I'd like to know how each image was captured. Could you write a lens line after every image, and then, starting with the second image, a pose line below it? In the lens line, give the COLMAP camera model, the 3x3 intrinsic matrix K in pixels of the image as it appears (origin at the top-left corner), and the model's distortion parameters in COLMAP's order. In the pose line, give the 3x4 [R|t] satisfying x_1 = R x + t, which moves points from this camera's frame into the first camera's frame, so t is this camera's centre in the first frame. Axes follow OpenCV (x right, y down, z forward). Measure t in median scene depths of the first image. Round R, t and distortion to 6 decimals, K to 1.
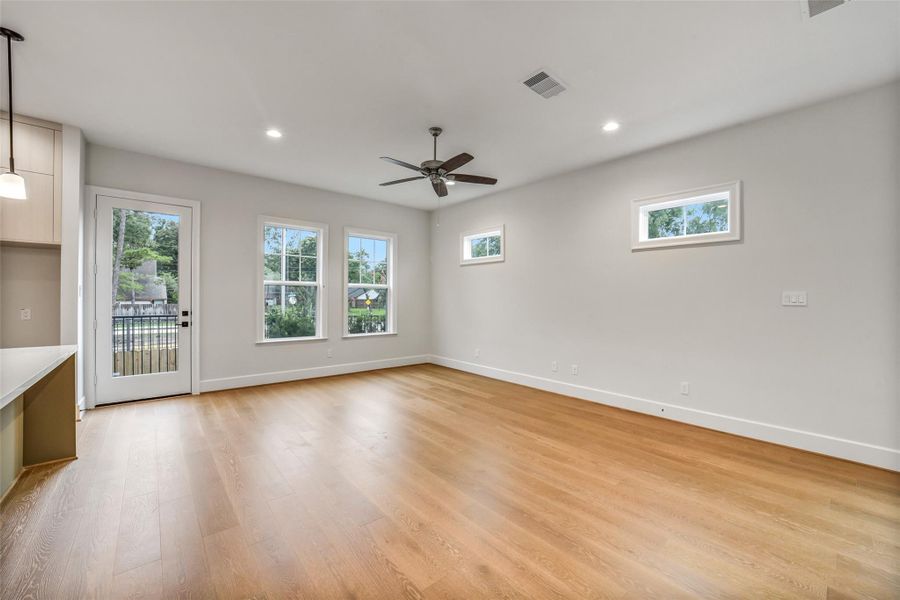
lens RADIAL K [[369.6, 0, 452.8], [0, 369.6, 300.0], [0, 0, 1]] dist [-0.040941, 0.013077]
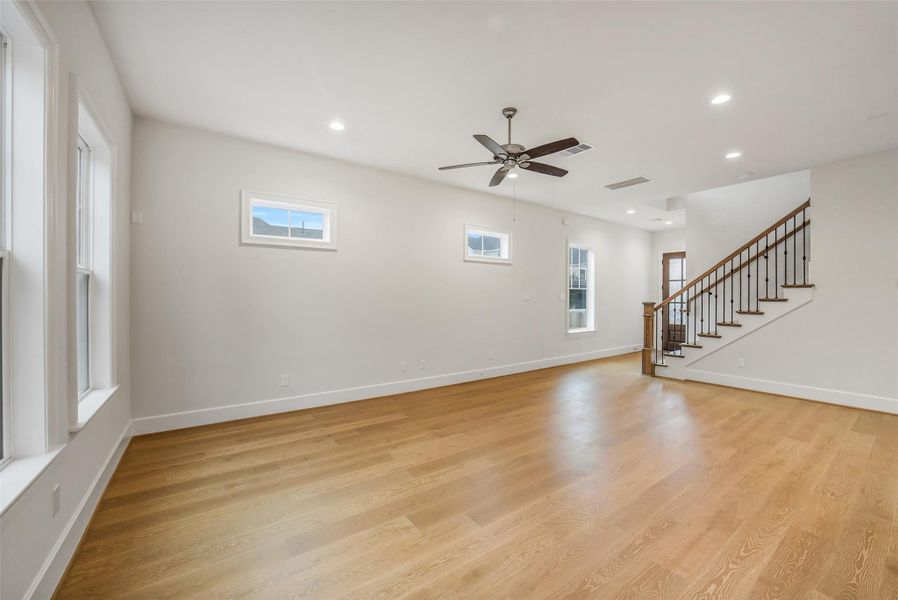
lens RADIAL K [[361.2, 0, 464.0], [0, 361.2, 292.5], [0, 0, 1]] dist [-0.026209, -0.000042]
pose [[0.057914, 0.004333, 0.998312, -0.831302], [0.003964, 0.999982, -0.004570, -0.015780], [-0.998314, 0.004222, 0.057896, 0.949792]]
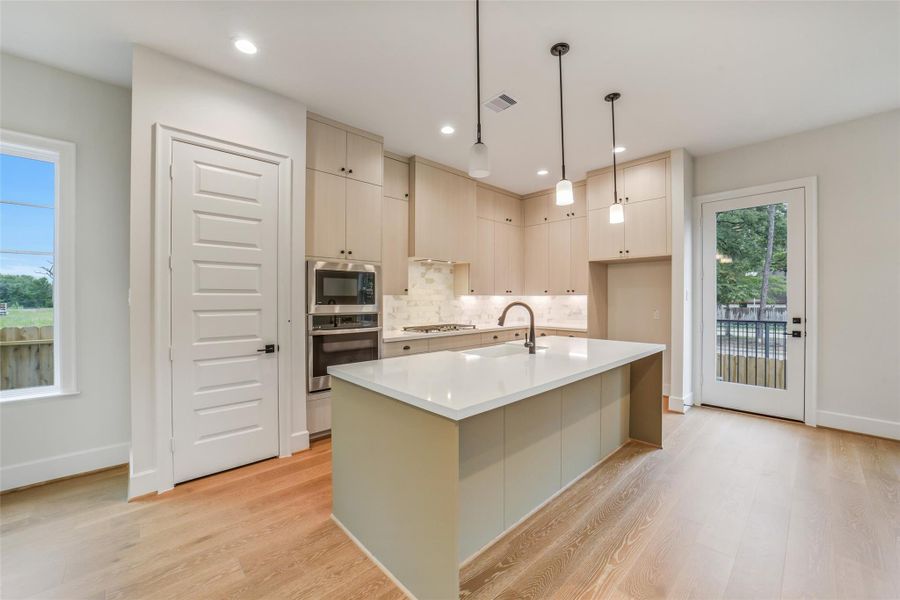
lens RADIAL K [[355.7, 0, 451.4], [0, 355.7, 298.8], [0, 0, 1]] dist [-0.039384, 0.011176]
pose [[0.056068, -0.007781, -0.998397, -0.012374], [-0.005158, 0.999954, -0.008082, -0.001934], [0.998414, 0.005603, 0.056025, 0.210681]]
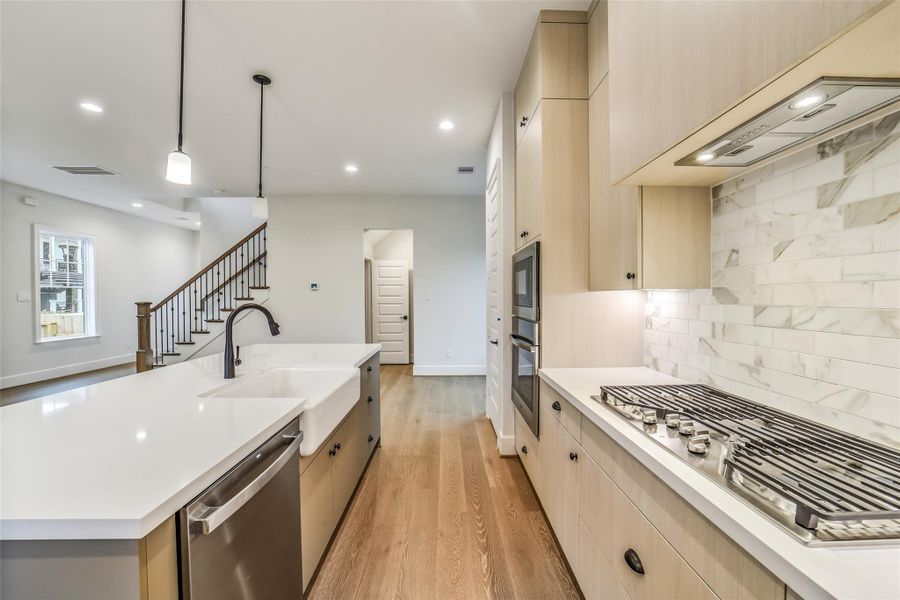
lens RADIAL K [[355.4, 0, 454.3], [0, 355.4, 302.4], [0, 0, 1]] dist [-0.038808, 0.011293]
pose [[-0.779918, -0.017200, 0.625645, -1.151617], [-0.001333, 0.999666, 0.025820, -0.015935], [-0.625880, 0.019303, -0.779680, 0.564809]]
